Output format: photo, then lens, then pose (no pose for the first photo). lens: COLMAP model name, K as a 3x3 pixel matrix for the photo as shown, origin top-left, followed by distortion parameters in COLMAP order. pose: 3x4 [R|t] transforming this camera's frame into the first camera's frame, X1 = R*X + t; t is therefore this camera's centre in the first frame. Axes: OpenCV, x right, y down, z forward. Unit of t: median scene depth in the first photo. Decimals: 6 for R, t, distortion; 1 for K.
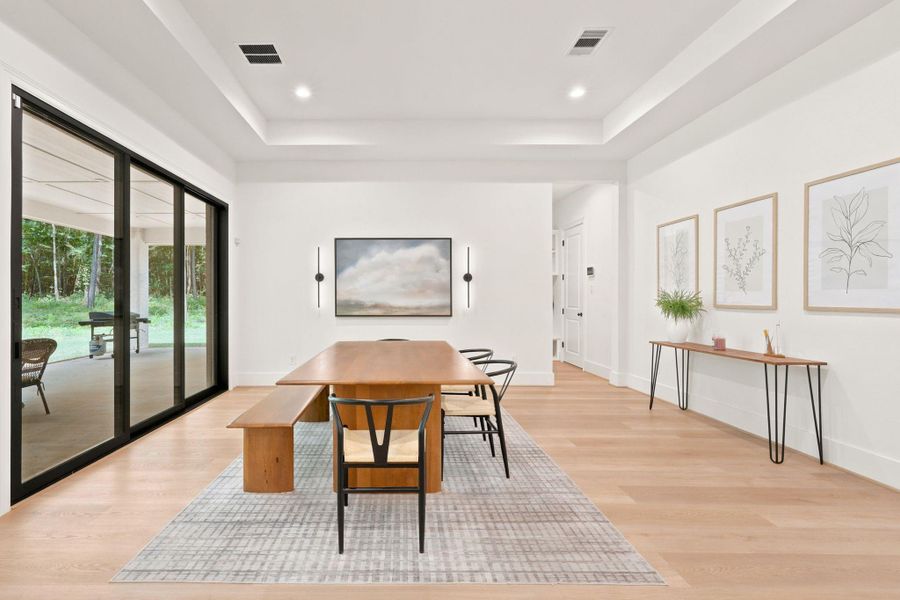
lens RADIAL K [[416.4, 0, 400.3], [0, 416.4, 298.3], [0, 0, 1]] dist [0.001030, 0.000151]
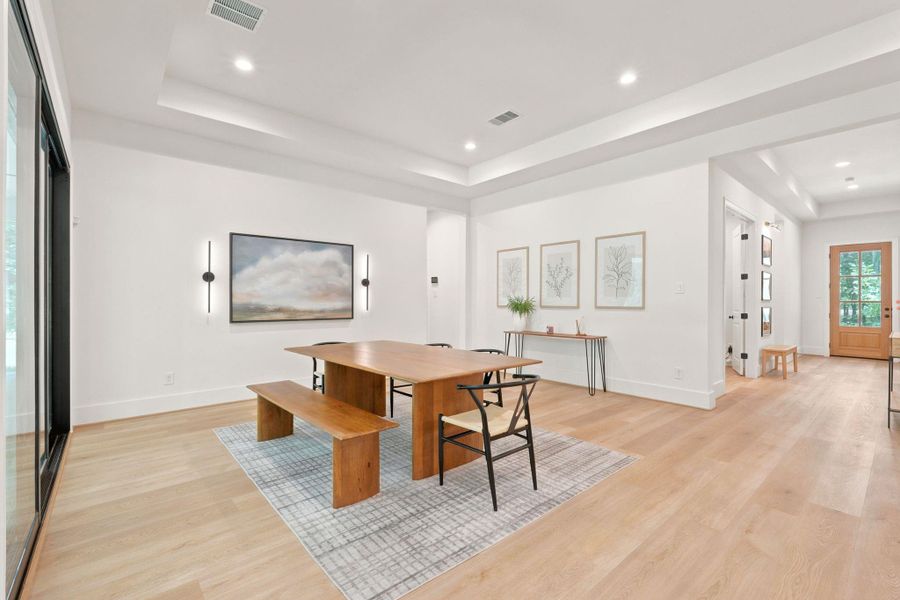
lens RADIAL K [[394.7, 0, 450.4], [0, 394.7, 303.2], [0, 0, 1]] dist [-0.000017, 0.000046]
pose [[0.754921, -0.003275, 0.655808, -0.441355], [0.000118, 0.999988, 0.004859, -0.000994], [-0.655816, -0.003591, 0.754912, 0.095330]]
